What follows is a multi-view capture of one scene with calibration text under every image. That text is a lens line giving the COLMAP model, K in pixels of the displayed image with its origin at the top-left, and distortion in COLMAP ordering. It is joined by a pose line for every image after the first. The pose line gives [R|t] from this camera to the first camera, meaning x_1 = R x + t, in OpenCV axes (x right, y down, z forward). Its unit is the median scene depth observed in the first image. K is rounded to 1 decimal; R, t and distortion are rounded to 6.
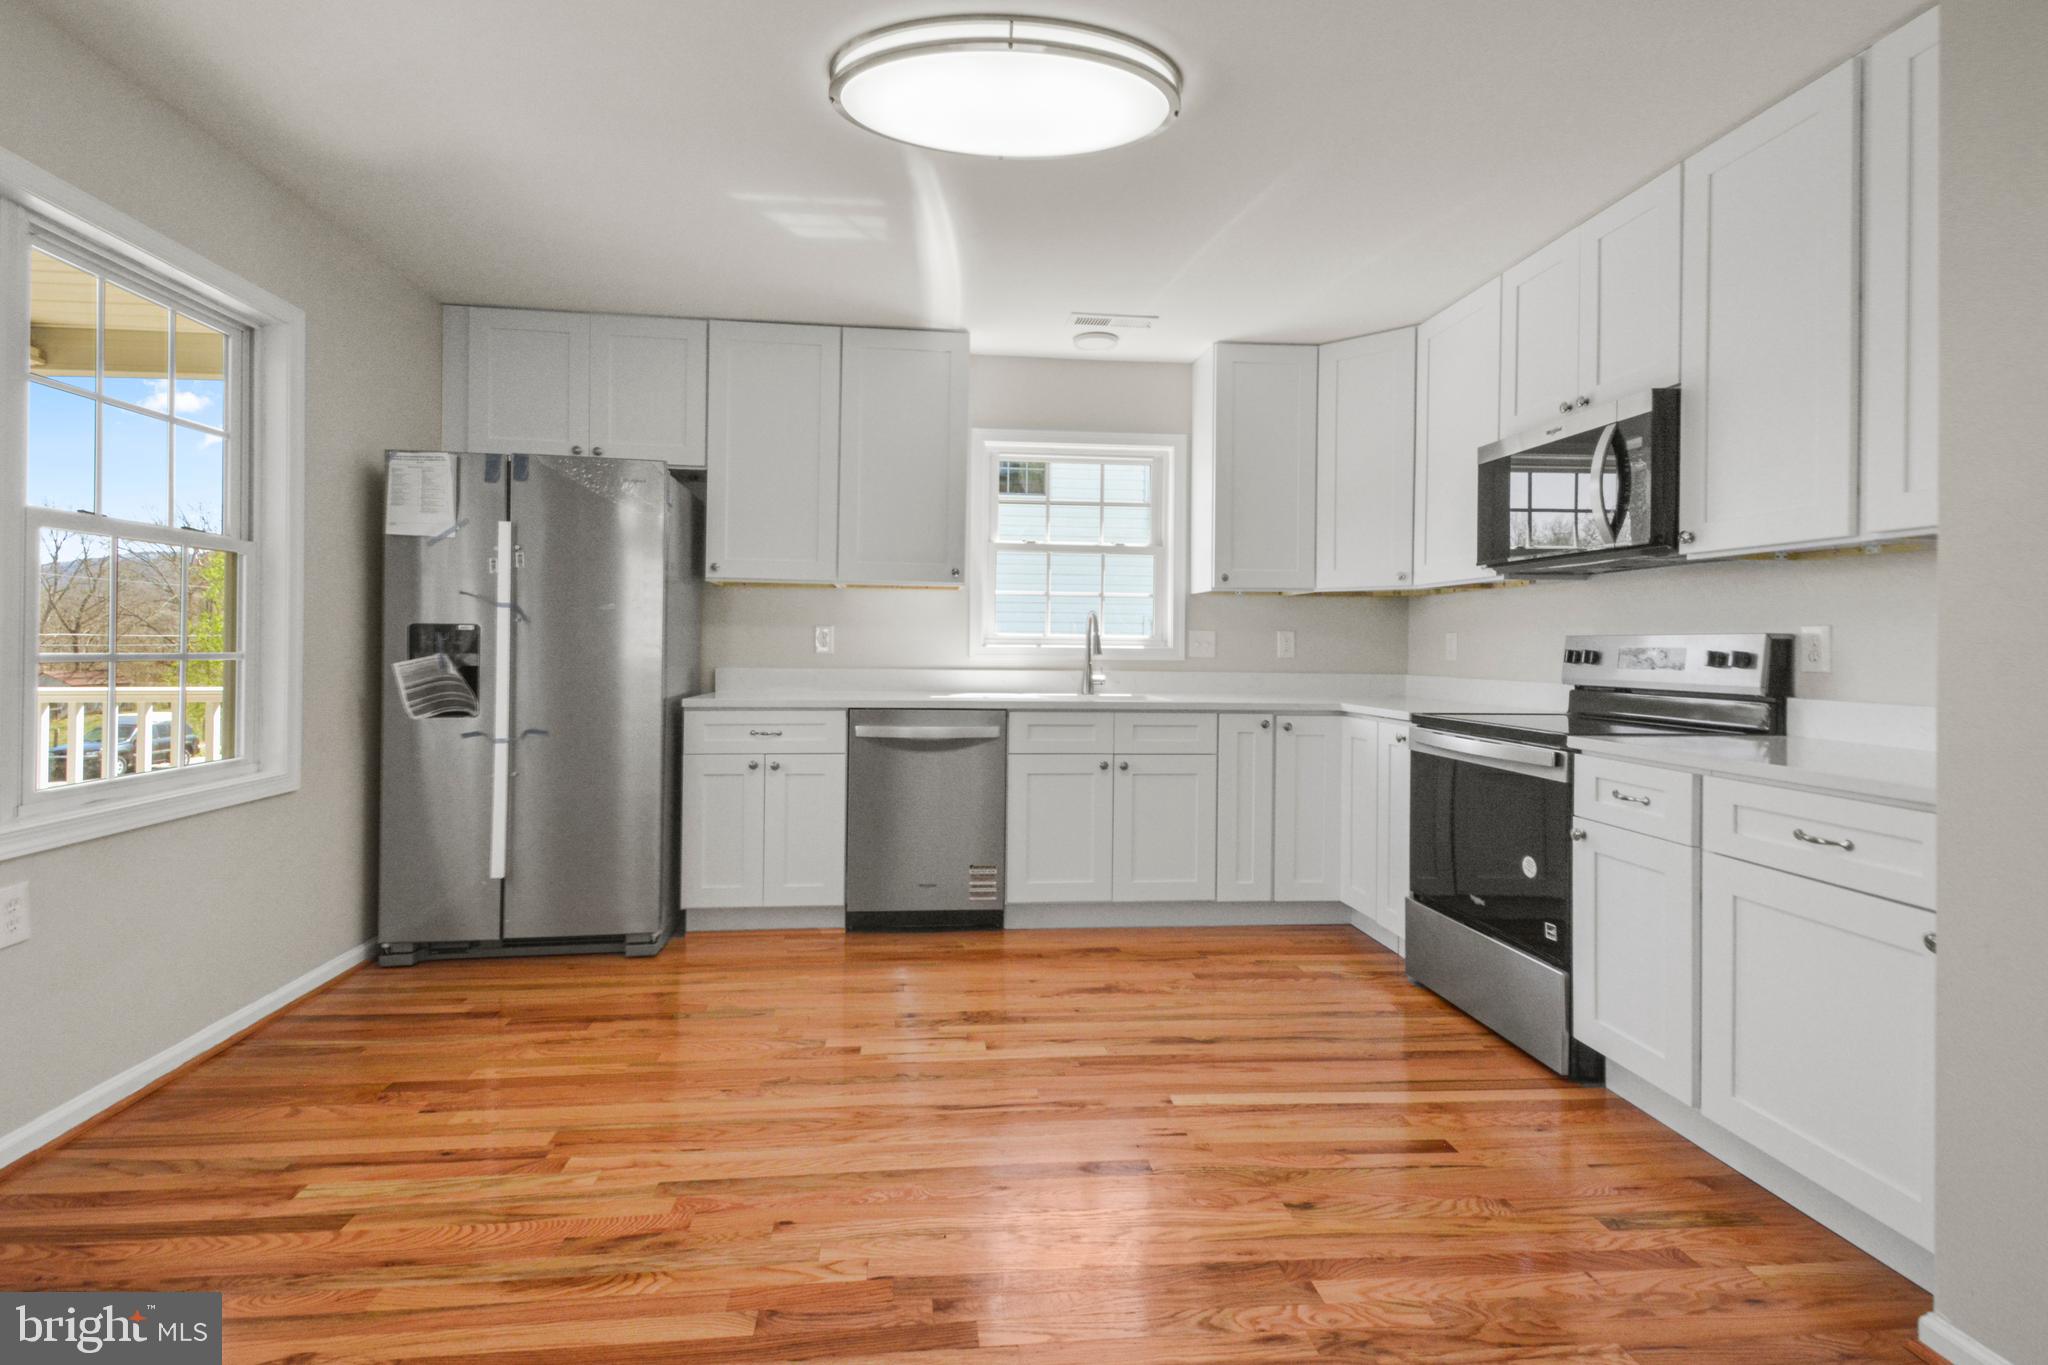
lens RADIAL K [[925.3, 0, 987.0], [0, 925.3, 659.7], [0, 0, 1]] dist [0.000005, -0.008054]
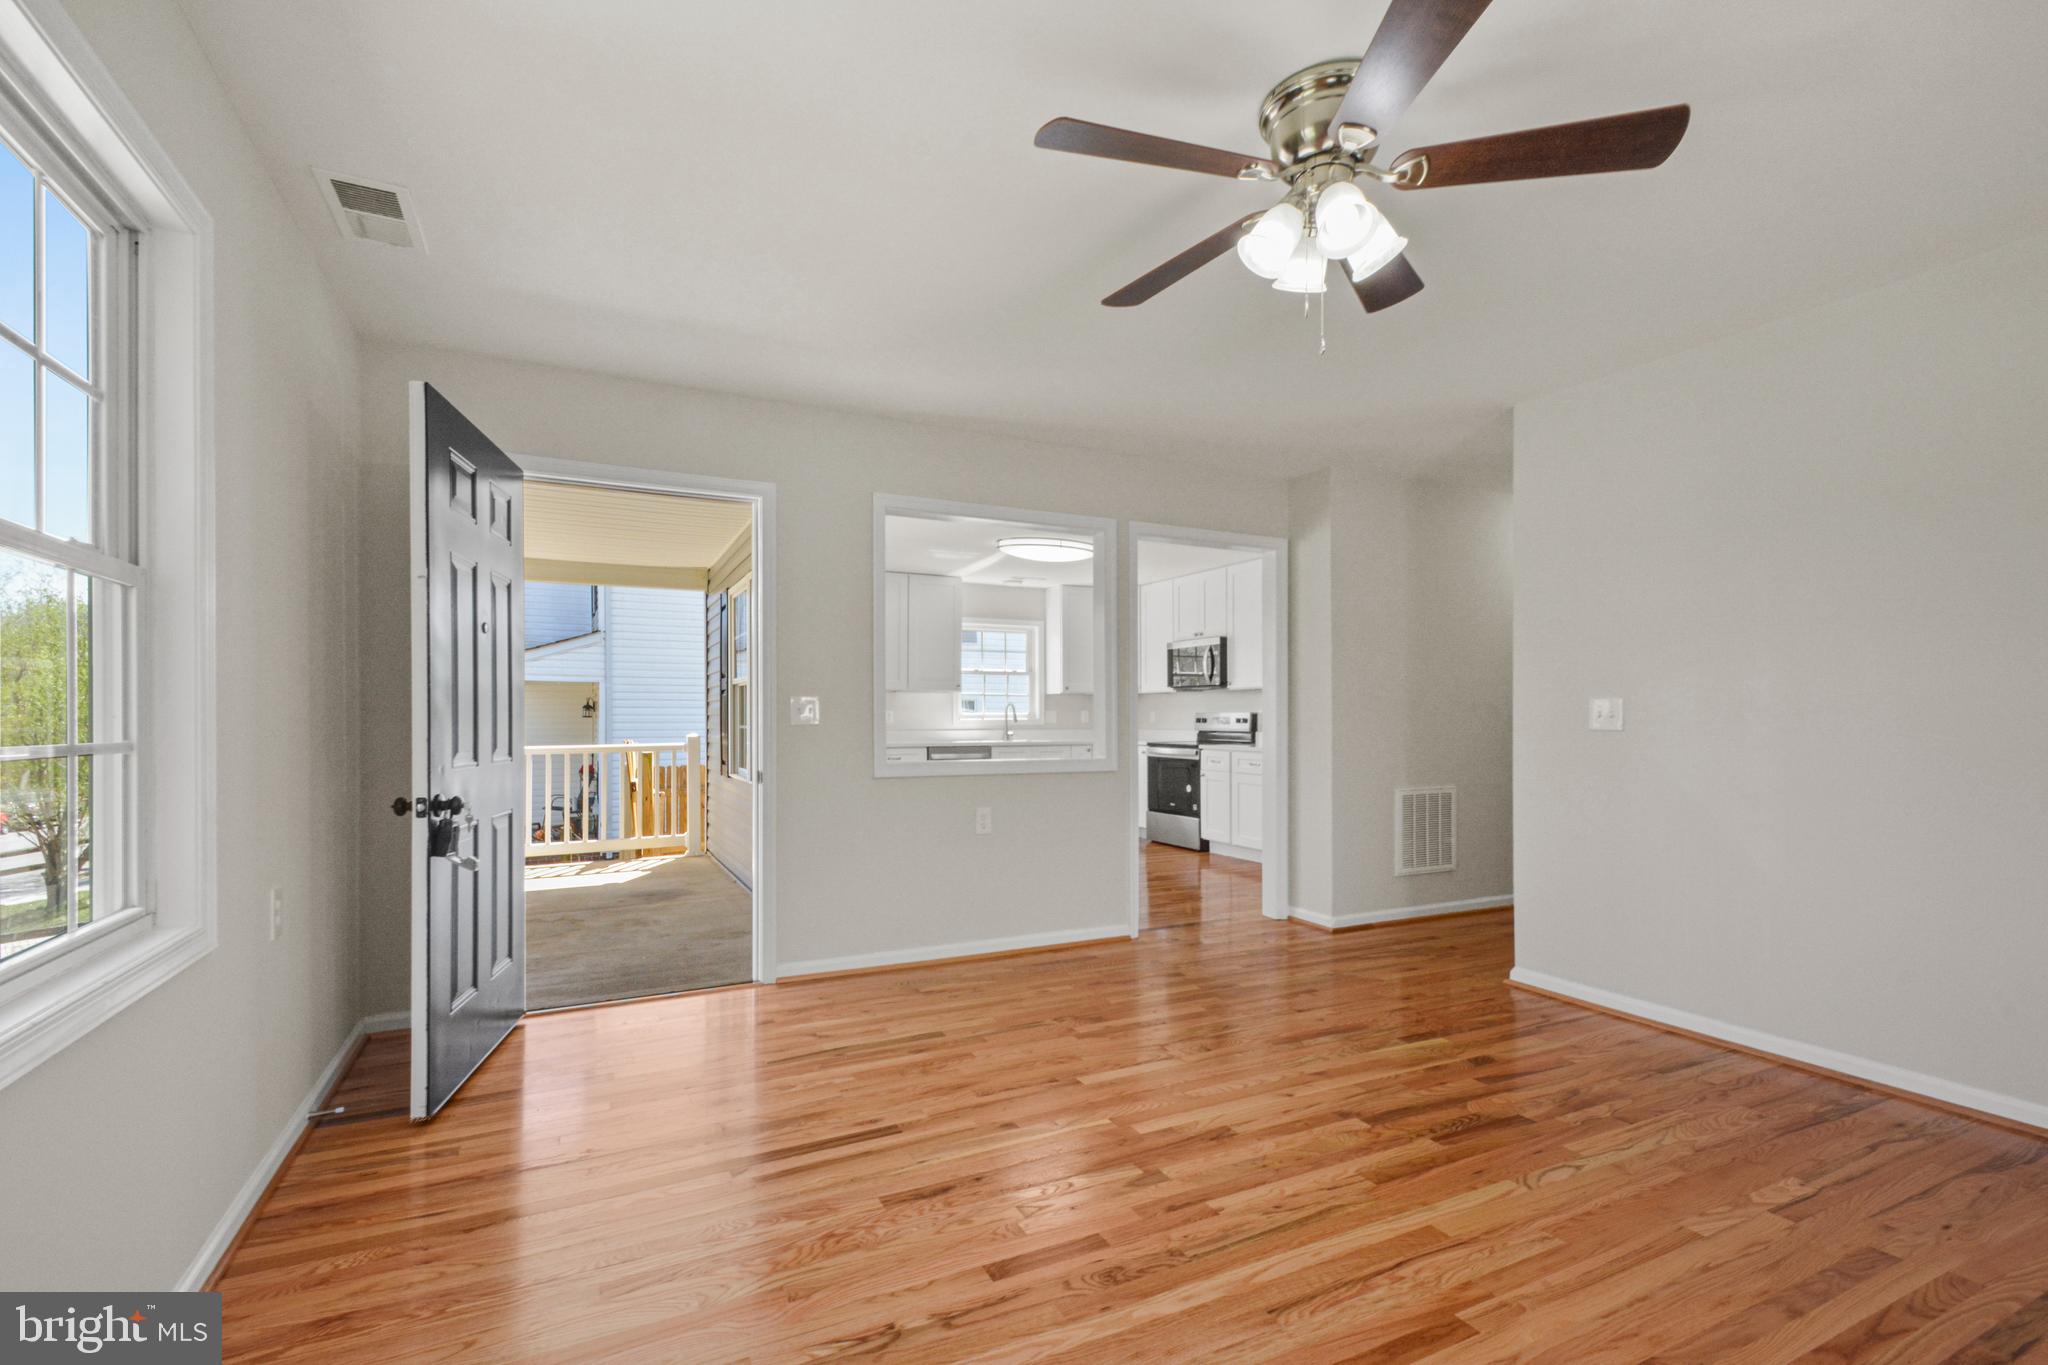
lens RADIAL K [[925.3, 0, 1000.3], [0, 925.3, 734.3], [0, 0, 1]] dist [0.000005, -0.008054]
pose [[0.934642, -0.015967, 0.355230, -0.893631], [0.014435, 0.999872, 0.006965, 0.009907], [-0.355296, -0.001382, 0.934753, -1.361140]]
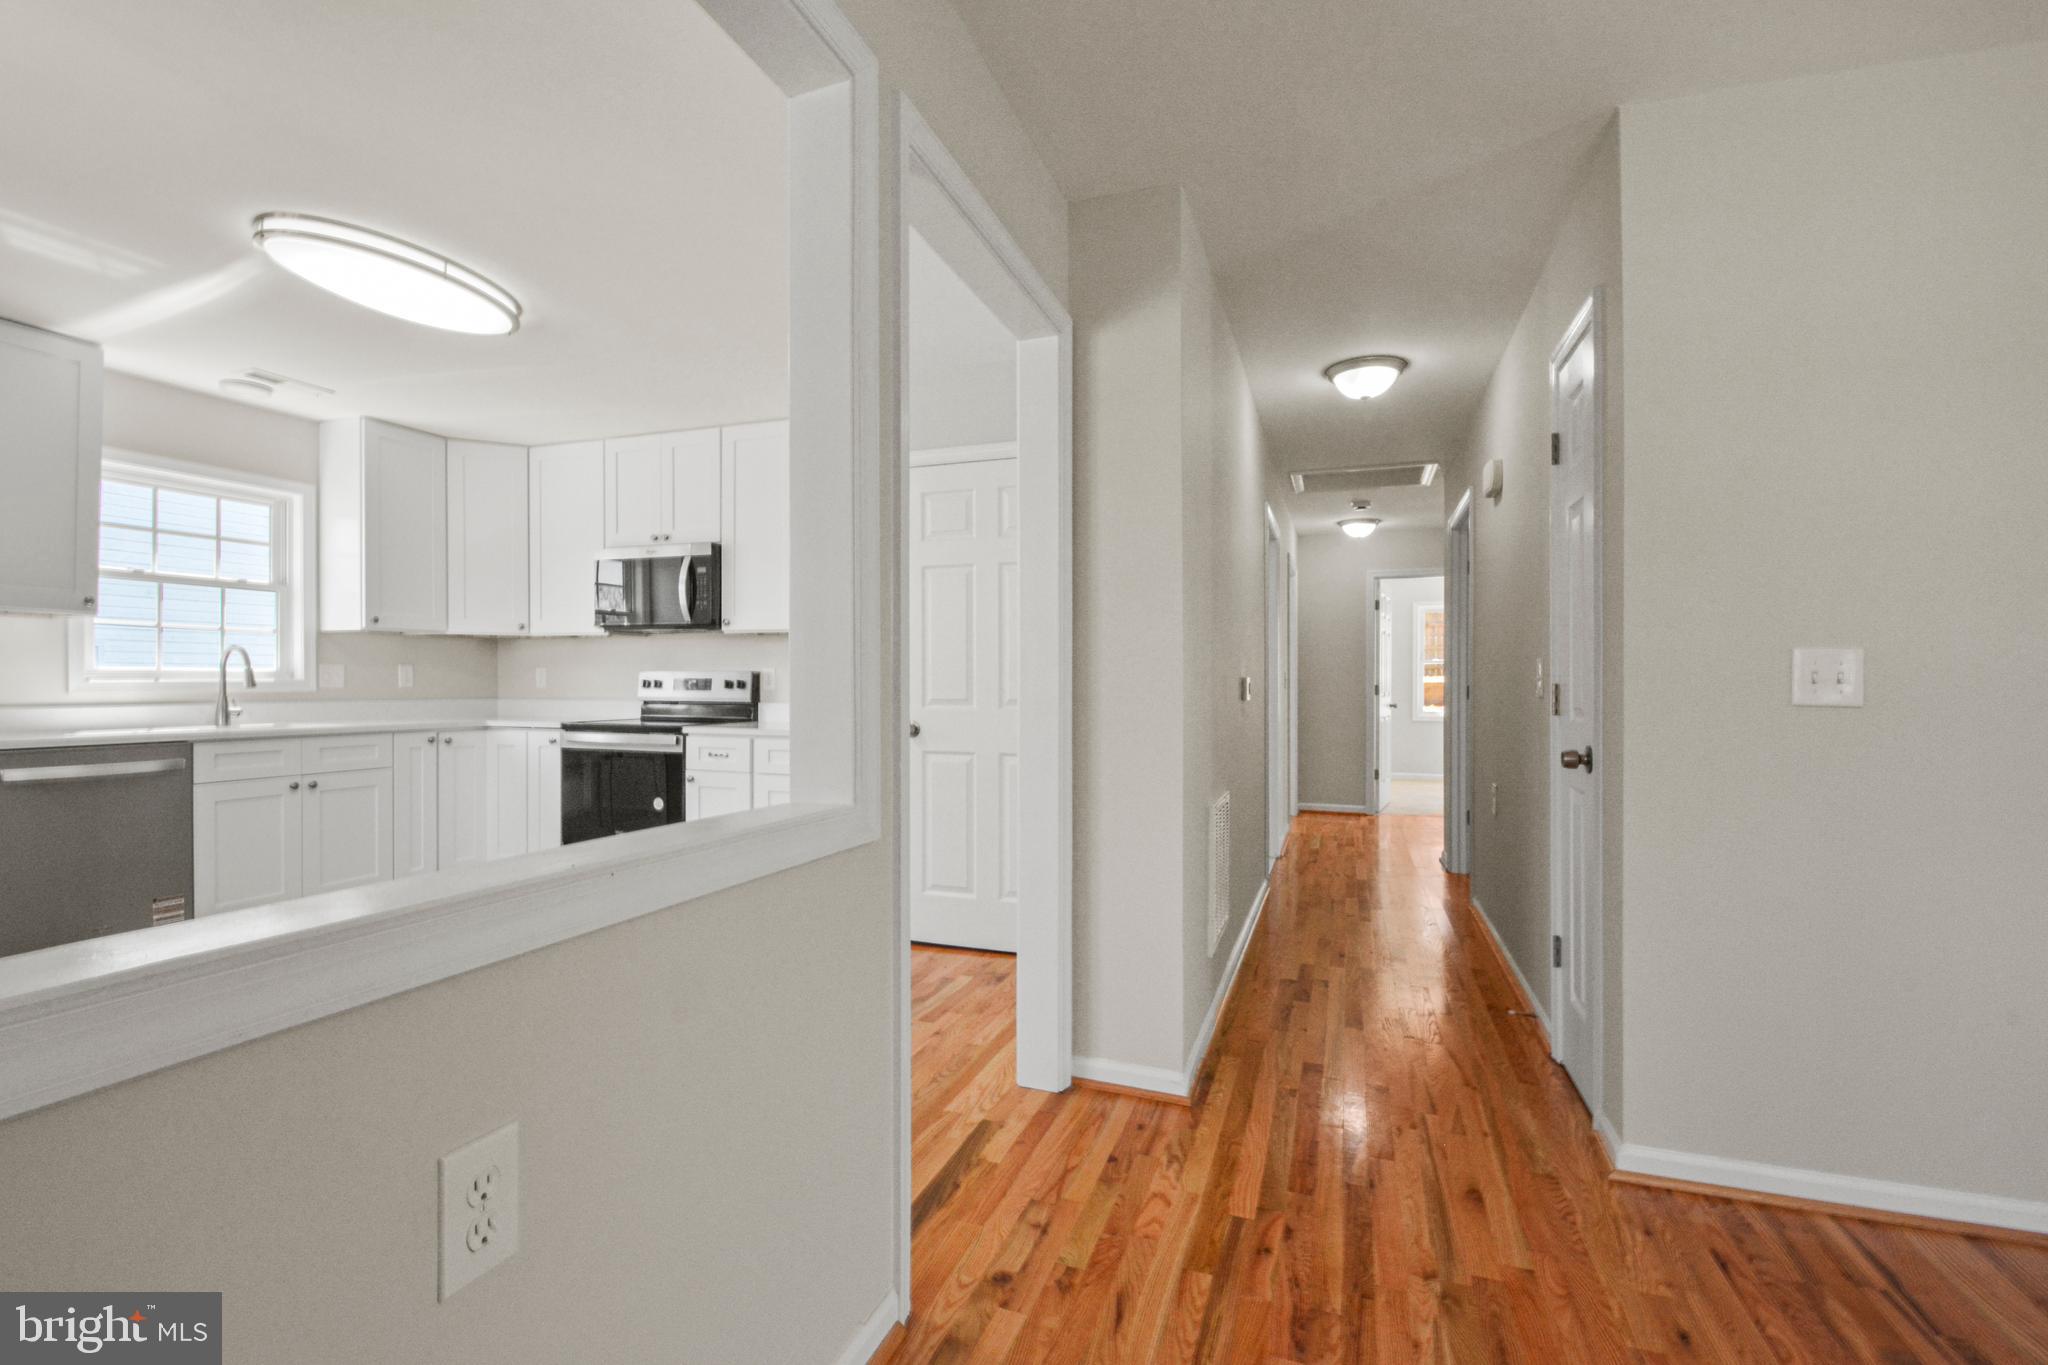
lens RADIAL K [[925.3, 0, 1005.9], [0, 925.3, 686.1], [0, 0, 1]] dist [0.000005, -0.008054]
pose [[0.418478, -0.012238, 0.908145, -0.594083], [0.013634, 0.999881, 0.007192, -0.002592], [-0.908125, 0.009372, 0.418595, -0.274554]]
